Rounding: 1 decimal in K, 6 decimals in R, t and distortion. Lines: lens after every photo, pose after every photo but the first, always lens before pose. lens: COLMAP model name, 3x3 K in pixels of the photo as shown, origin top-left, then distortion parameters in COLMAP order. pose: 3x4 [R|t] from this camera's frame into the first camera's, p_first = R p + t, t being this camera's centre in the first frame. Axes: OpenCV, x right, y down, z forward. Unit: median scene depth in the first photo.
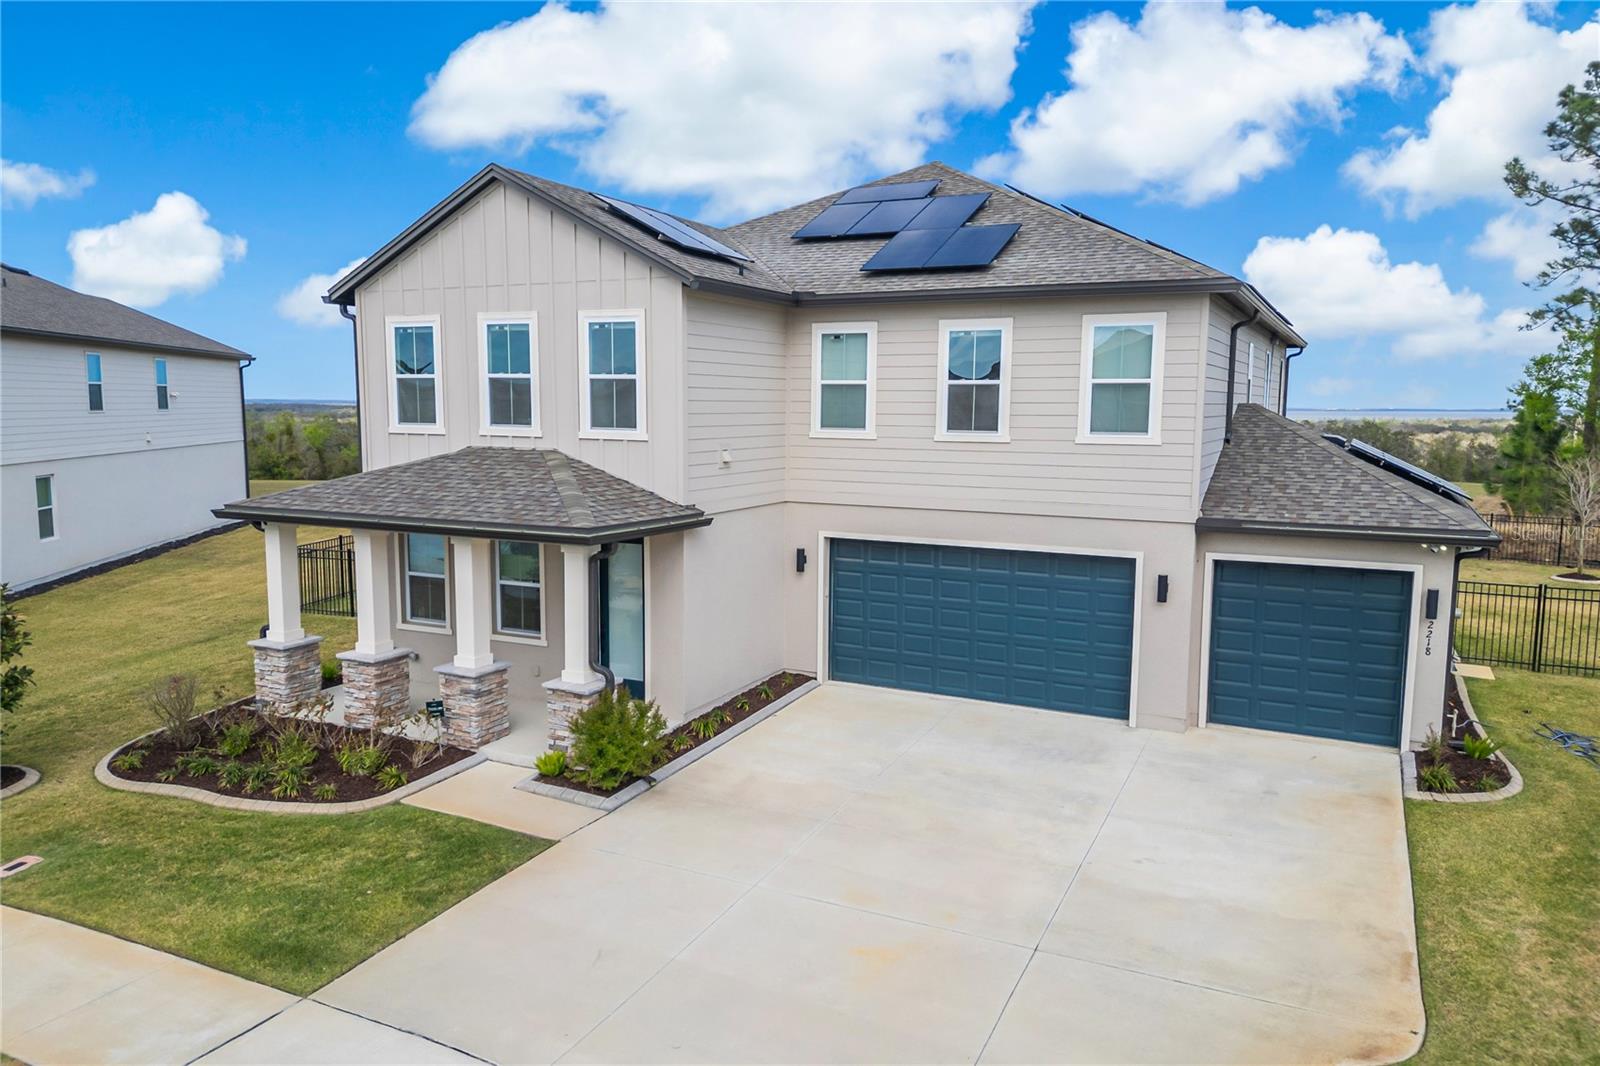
lens RADIAL K [[1085.2, 0, 811.3], [0, 1085.2, 539.6], [0, 0, 1]] dist [0.089975, -0.077576]
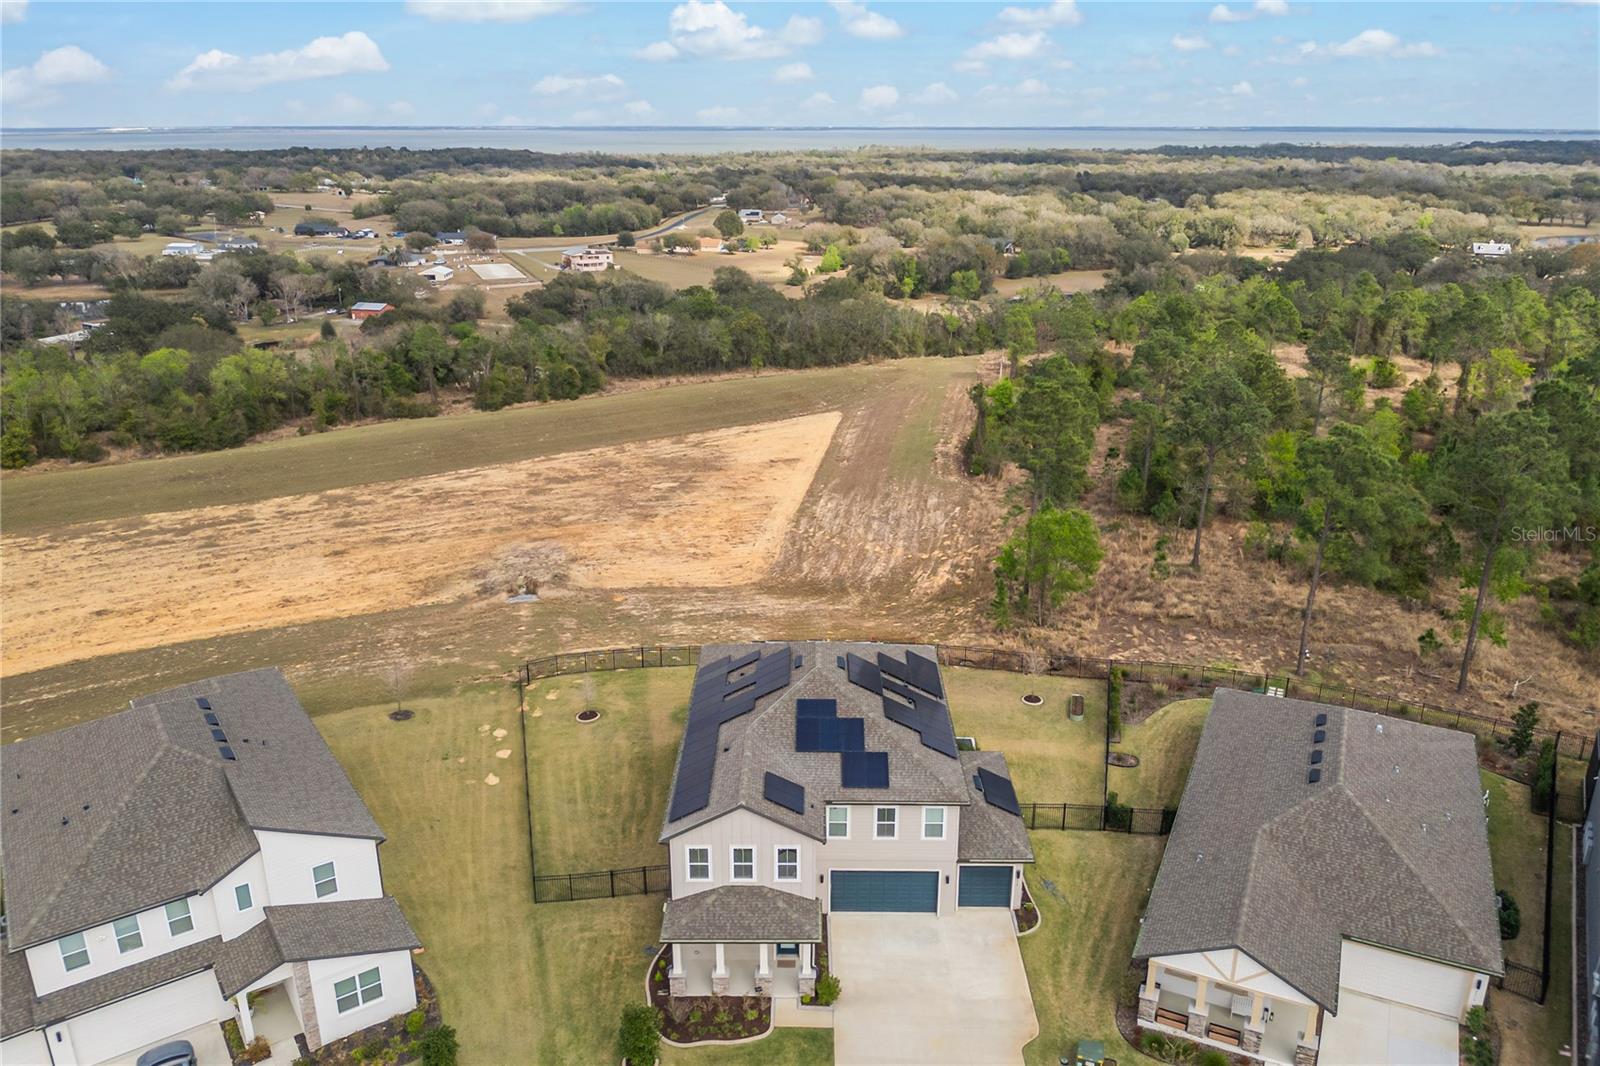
lens RADIAL K [[1117.7, 0, 805.7], [0, 1117.7, 540.7], [0, 0, 1]] dist [0.053483, -0.046344]
pose [[0.901319, -0.149581, 0.406509, -1.233269], [0.066086, 0.974982, 0.212232, -1.632126], [-0.428085, -0.164424, 0.888655, -1.573538]]
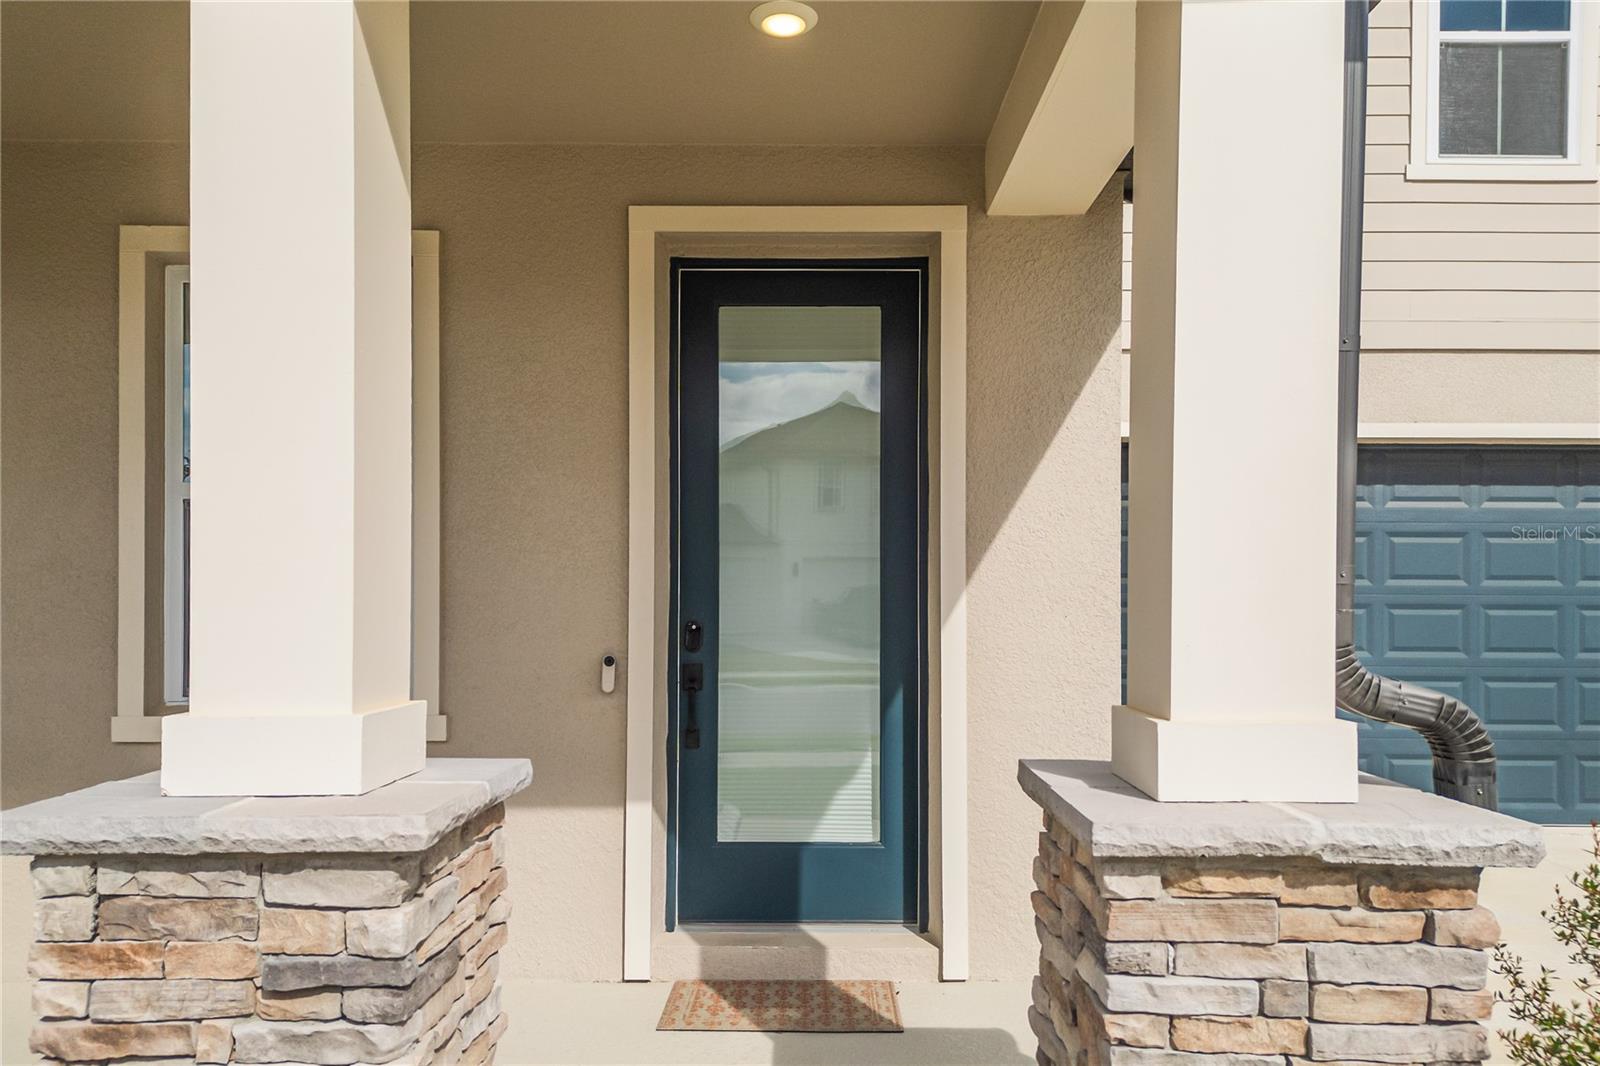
lens RADIAL K [[1151.0, 0, 793.9], [0, 1151.0, 565.7], [0, 0, 1]] dist [0.072036, -0.054551]
pose [[0.901949, 0.007579, 0.431776, -0.297606], [0.056786, 0.989082, -0.135984, 0.104201], [-0.428092, 0.147169, 0.891672, 0.780916]]
